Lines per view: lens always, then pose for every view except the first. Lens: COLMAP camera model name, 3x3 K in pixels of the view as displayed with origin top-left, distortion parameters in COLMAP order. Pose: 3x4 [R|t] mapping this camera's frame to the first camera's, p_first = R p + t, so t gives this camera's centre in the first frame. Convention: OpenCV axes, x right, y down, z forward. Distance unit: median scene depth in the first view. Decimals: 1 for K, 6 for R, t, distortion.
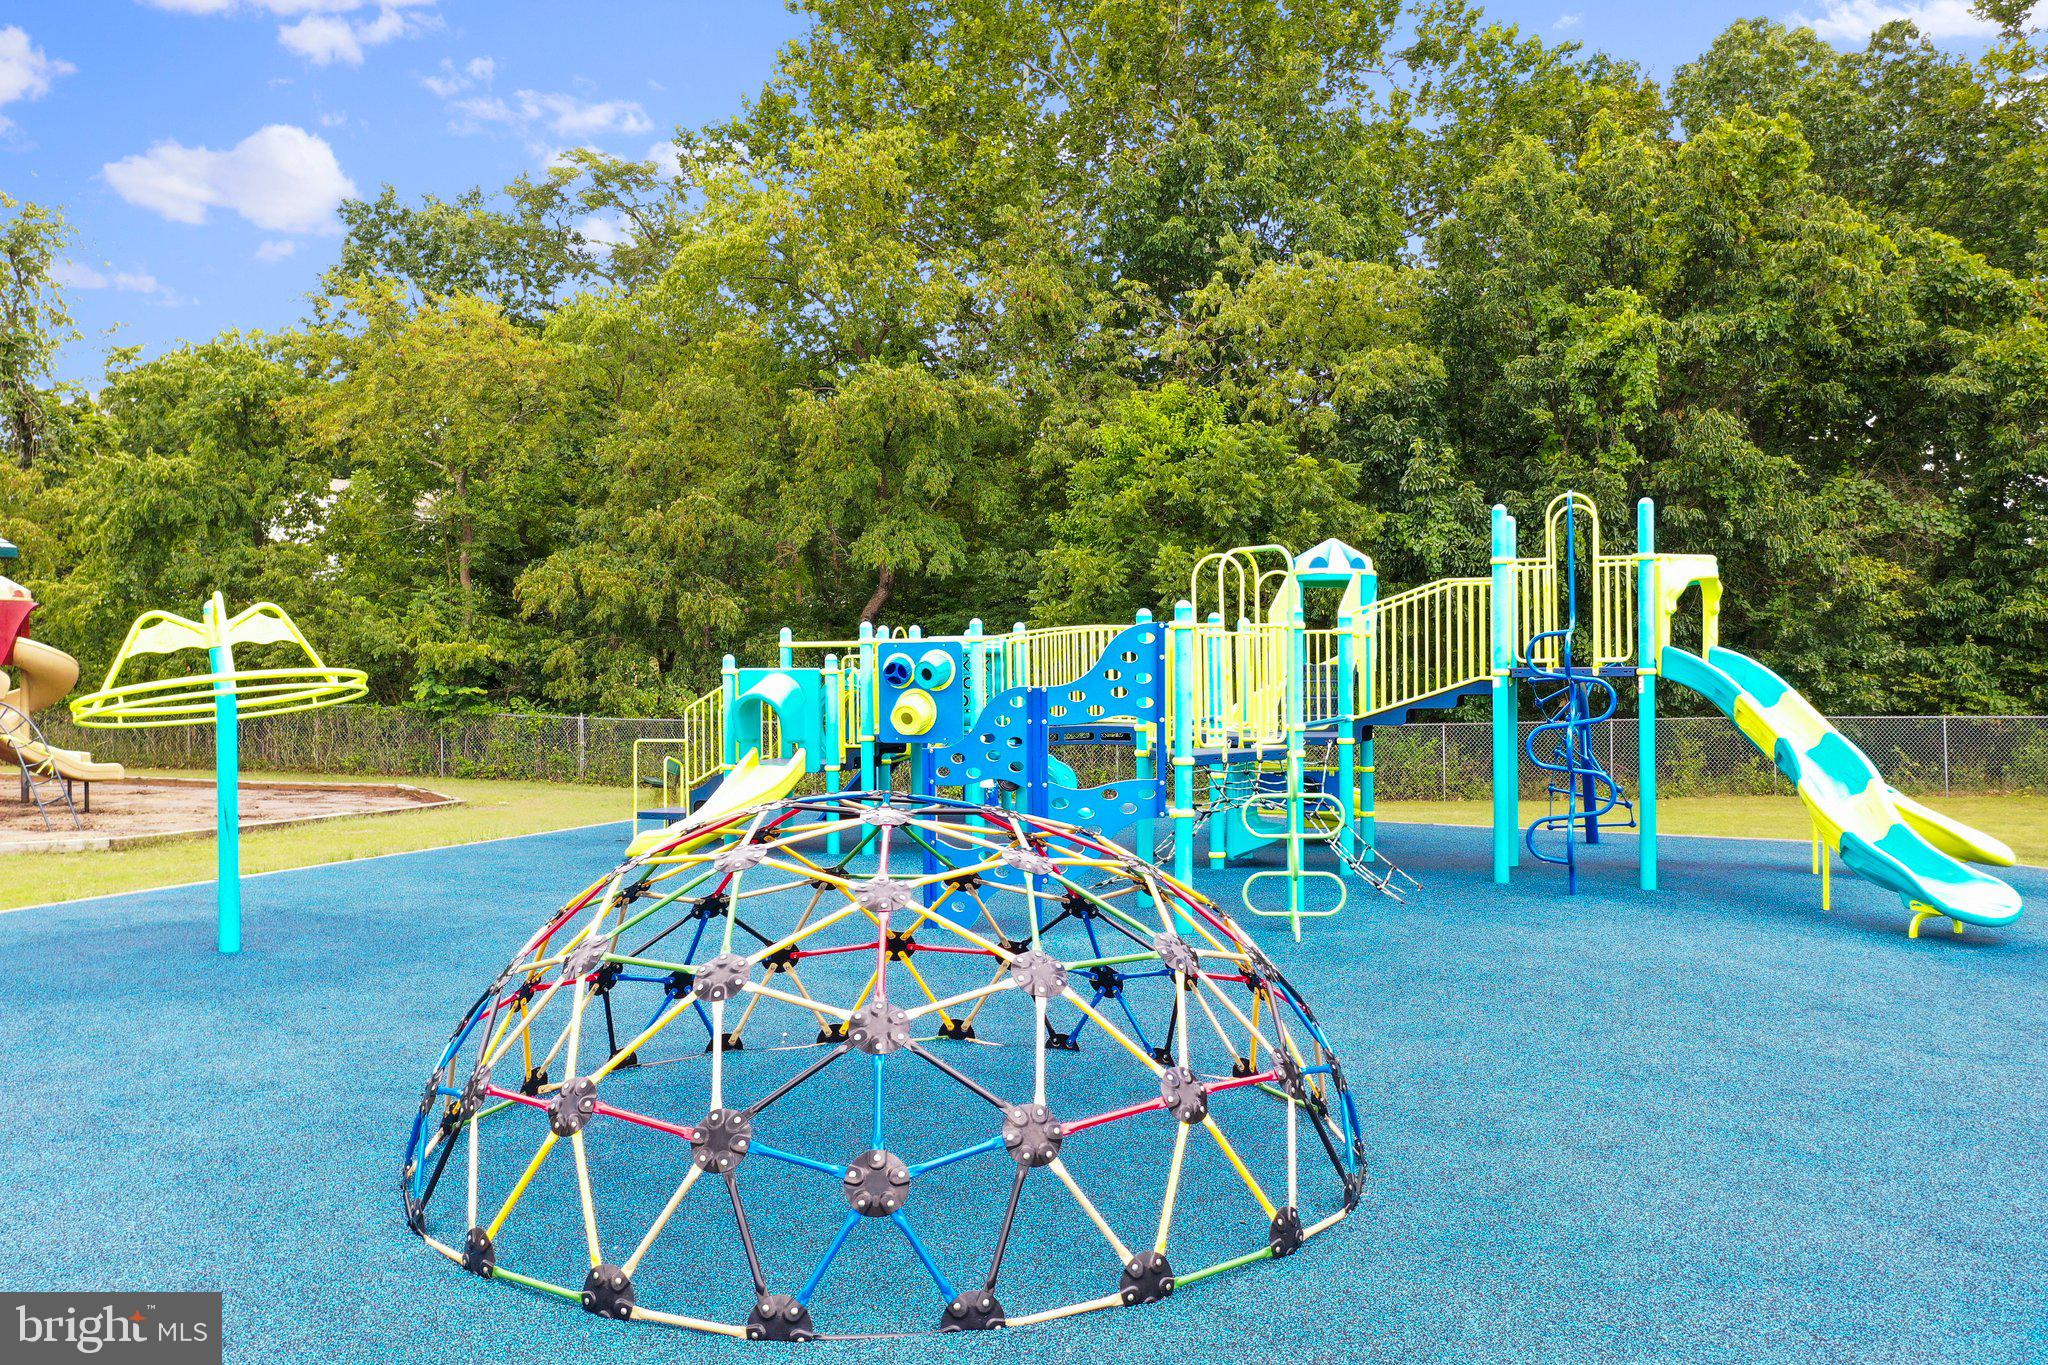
lens RADIAL K [[1631.6, 0, 1033.1], [0, 1631.6, 678.4], [0, 0, 1]] dist [0.013361, 0.002758]
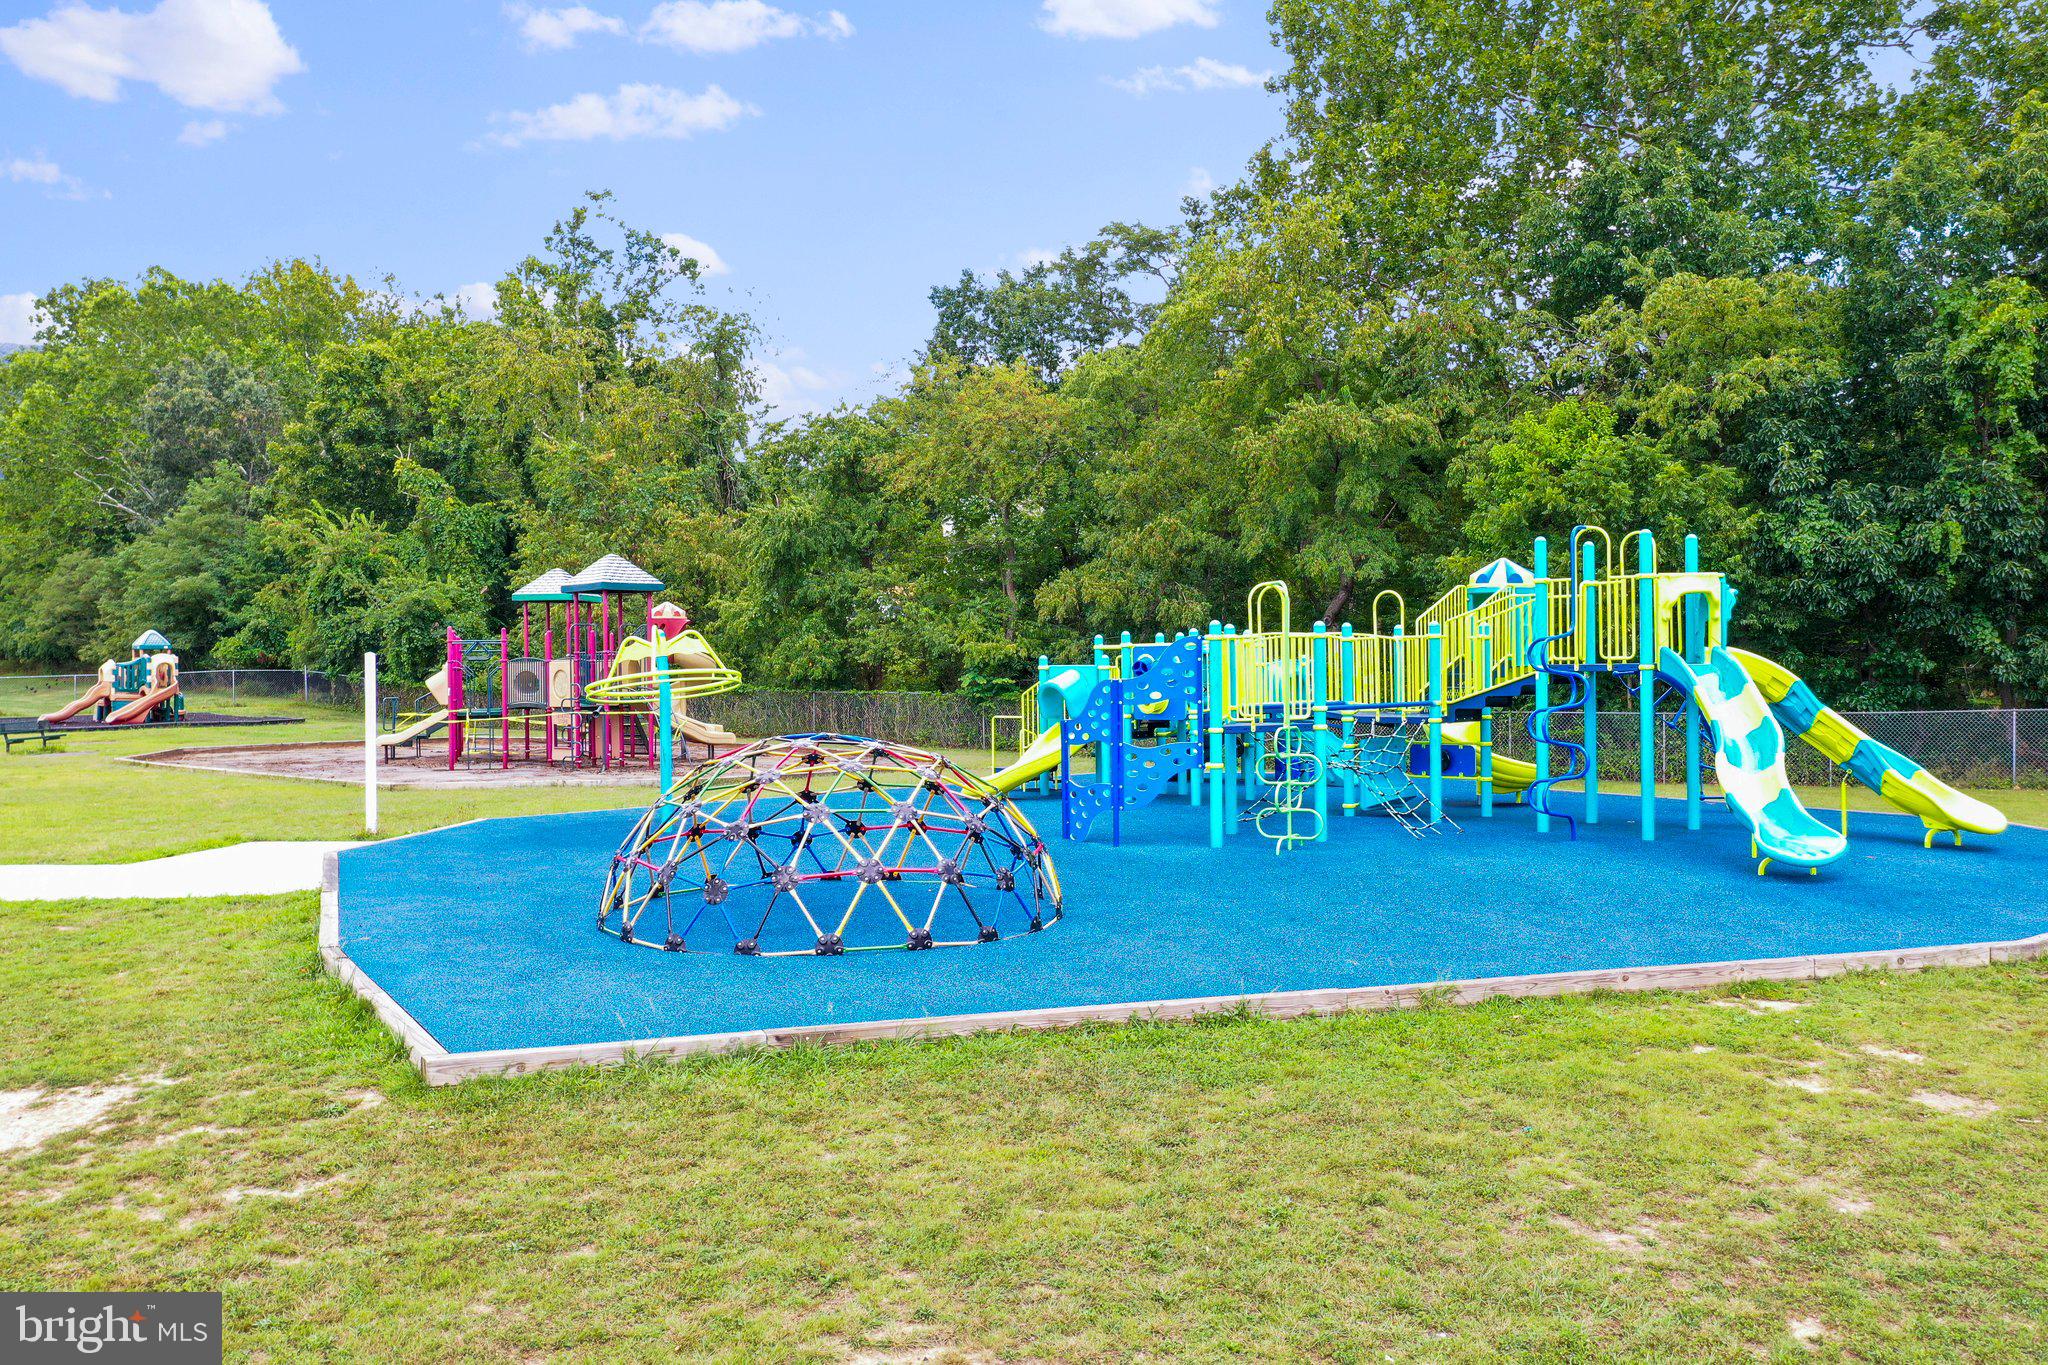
lens RADIAL K [[1631.6, 0, 1033.1], [0, 1631.6, 678.4], [0, 0, 1]] dist [0.013361, 0.002758]
pose [[0.915292, -0.000686, -0.402790, 0.188215], [0.003412, 0.999976, 0.006050, -0.001867], [0.402776, -0.006912, 0.915272, -0.143582]]
